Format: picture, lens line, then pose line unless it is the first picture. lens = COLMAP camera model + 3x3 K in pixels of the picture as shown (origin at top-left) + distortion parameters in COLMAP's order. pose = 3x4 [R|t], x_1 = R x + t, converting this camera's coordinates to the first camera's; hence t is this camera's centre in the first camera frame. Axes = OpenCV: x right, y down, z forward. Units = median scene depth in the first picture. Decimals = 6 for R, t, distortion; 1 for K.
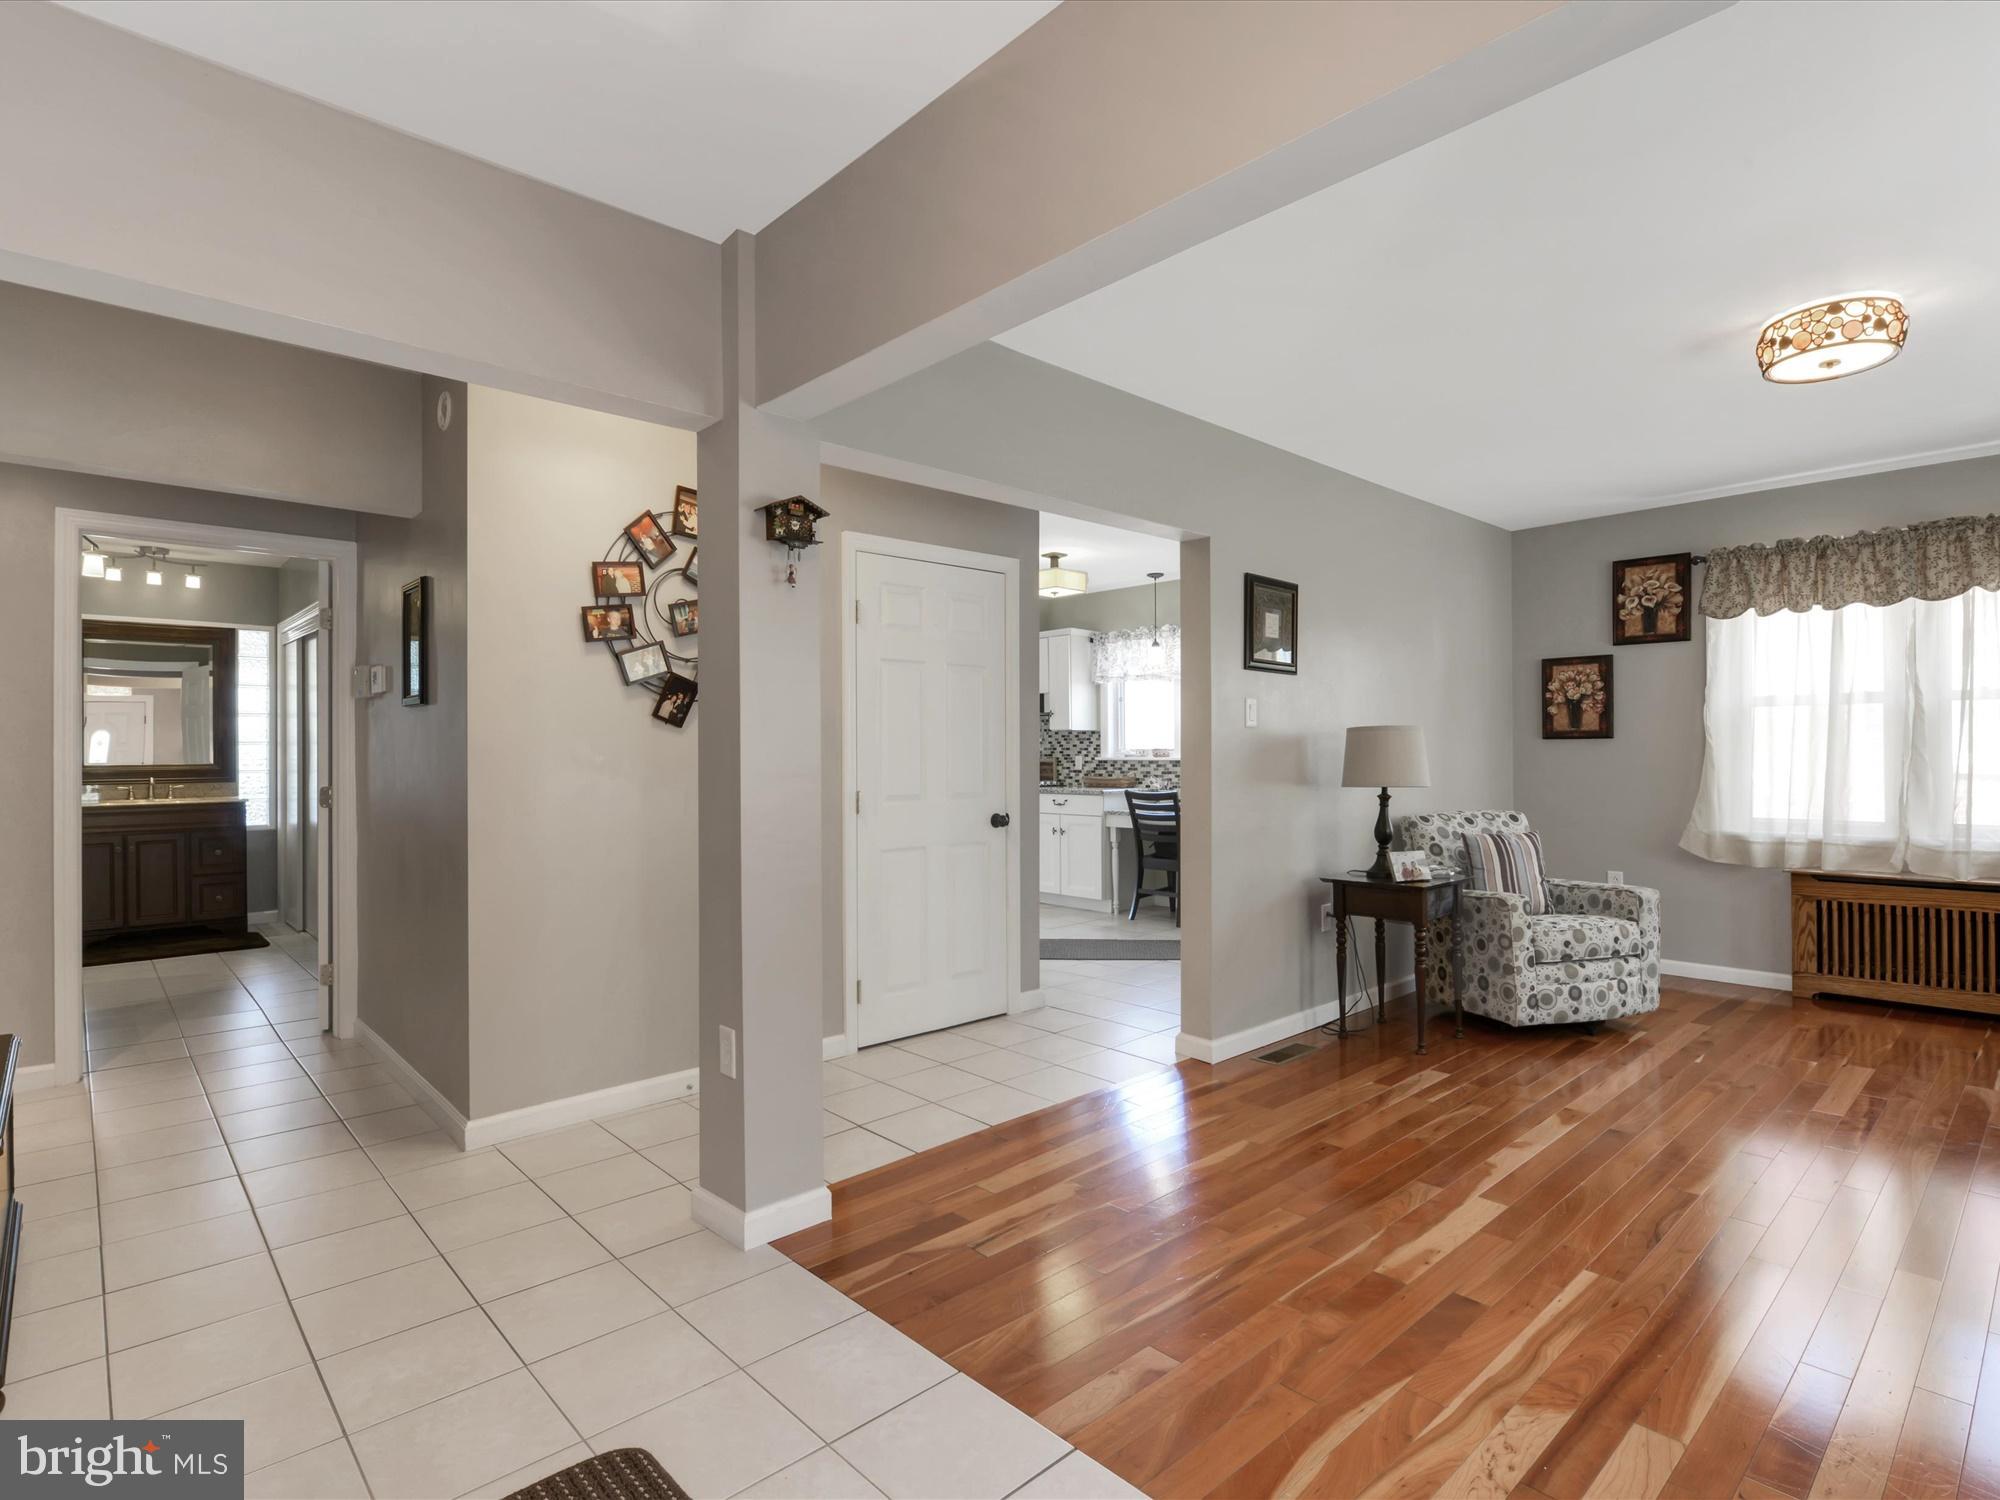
lens RADIAL K [[1042.3, 0, 1000.0], [0, 1042.3, 750.0], [0, 0, 1]] dist [-0.001180, -0.000320]
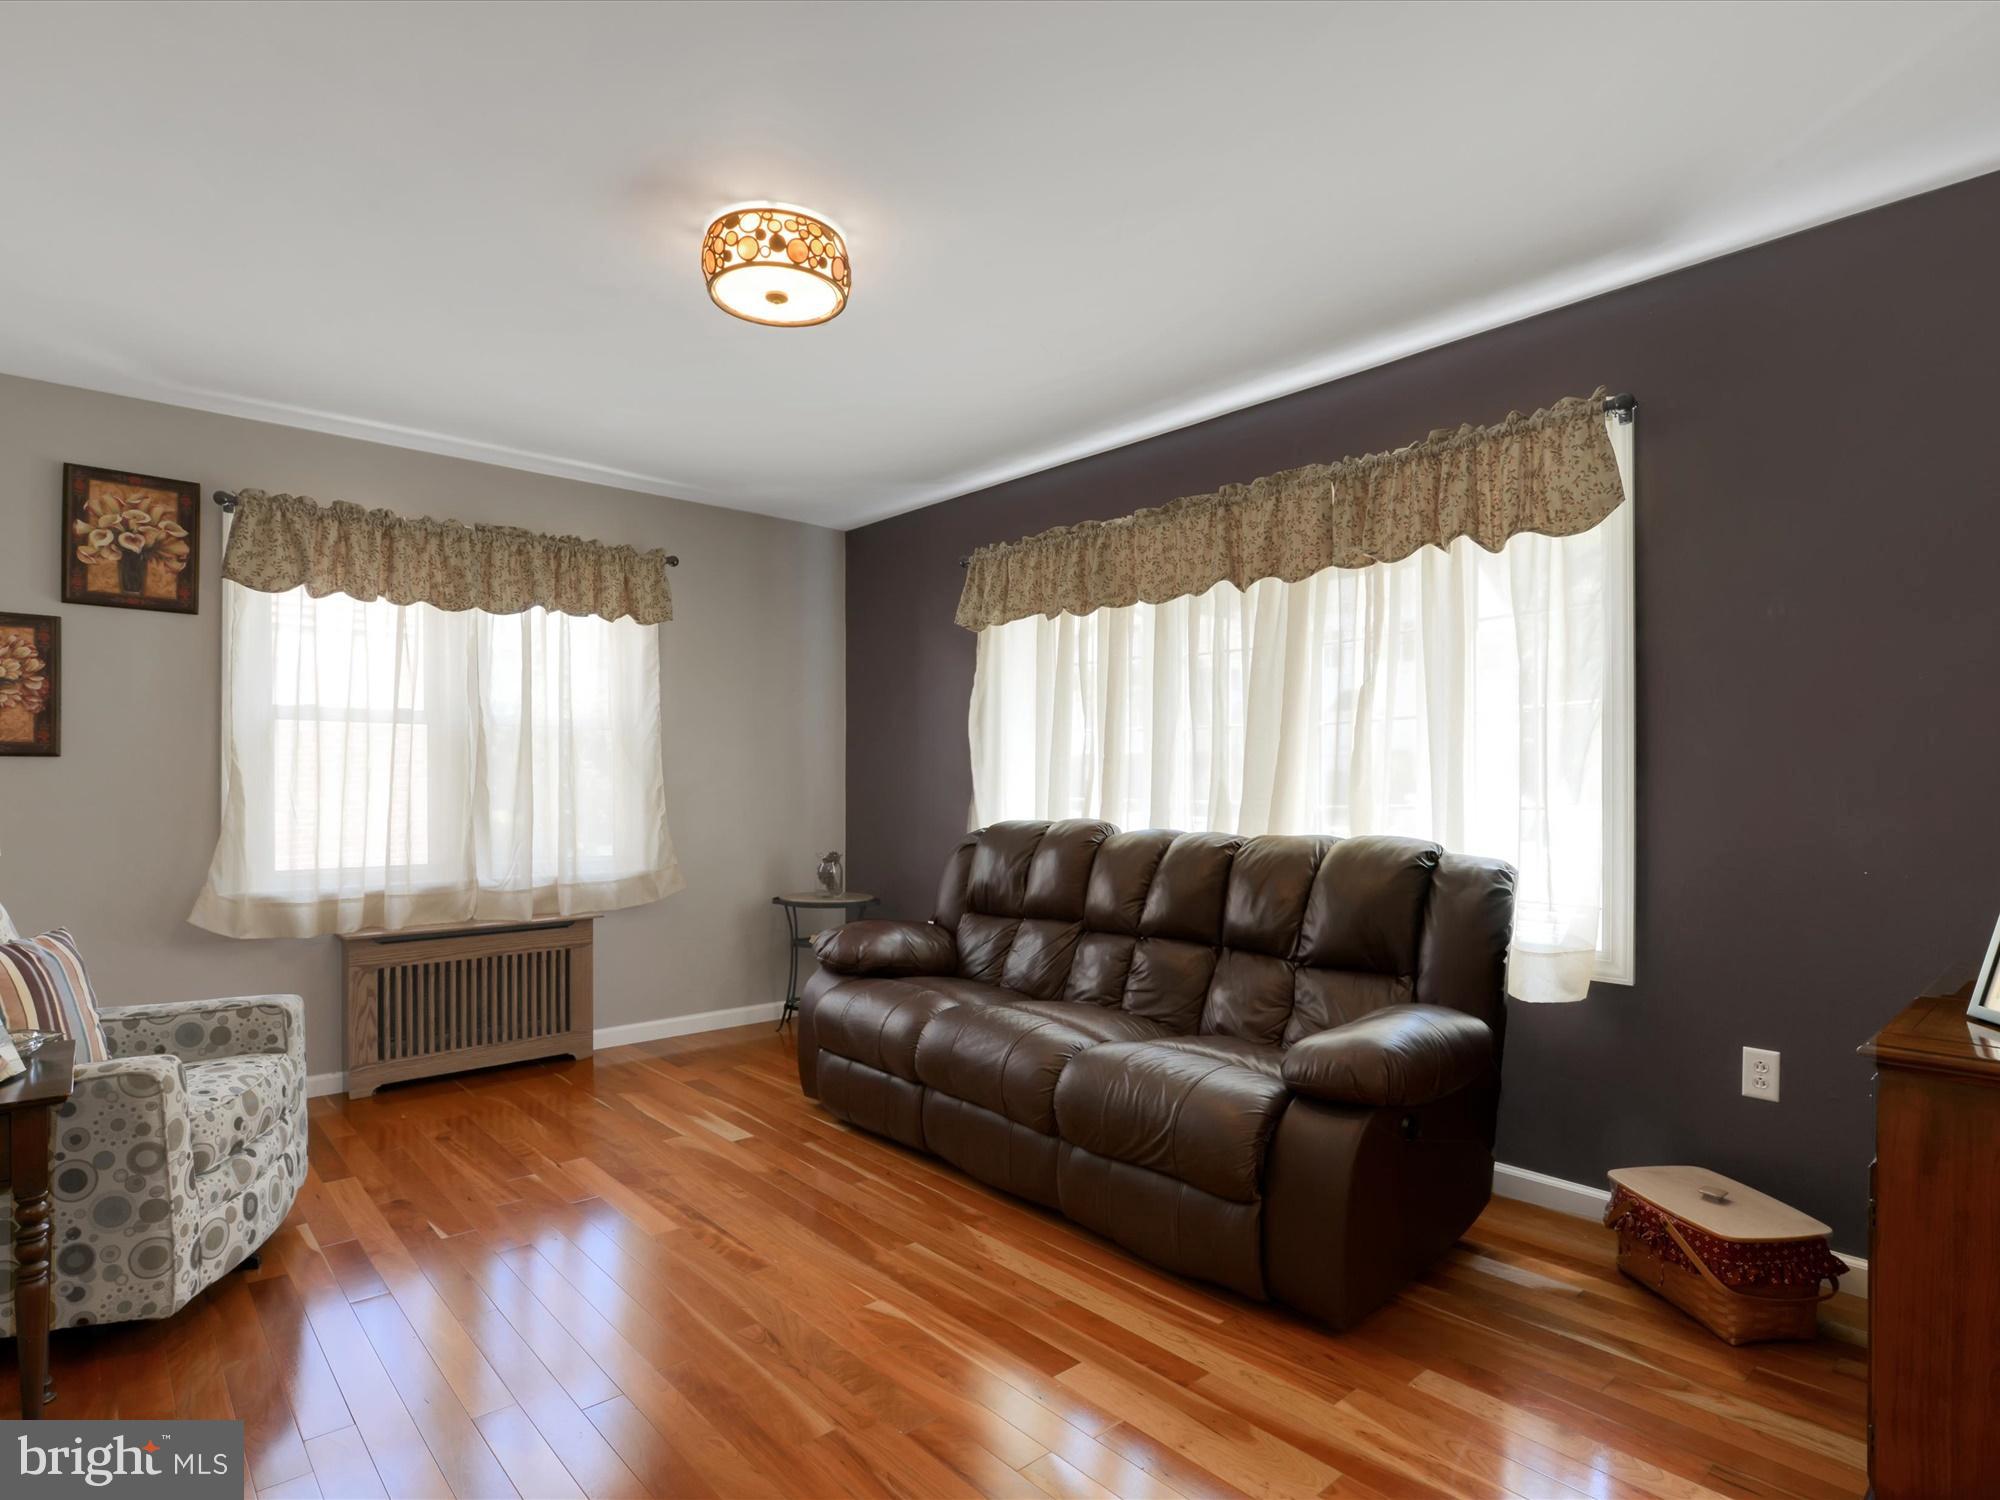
lens RADIAL K [[1068.7, 0, 1005.6], [0, 1068.7, 785.6], [0, 0, 1]] dist [-0.001137, -0.001152]
pose [[0.026859, 0.002954, 0.999635, -0.013183], [-0.006672, 0.999974, -0.002776, 0.004111], [-0.999617, -0.006595, 0.026878, 0.501340]]
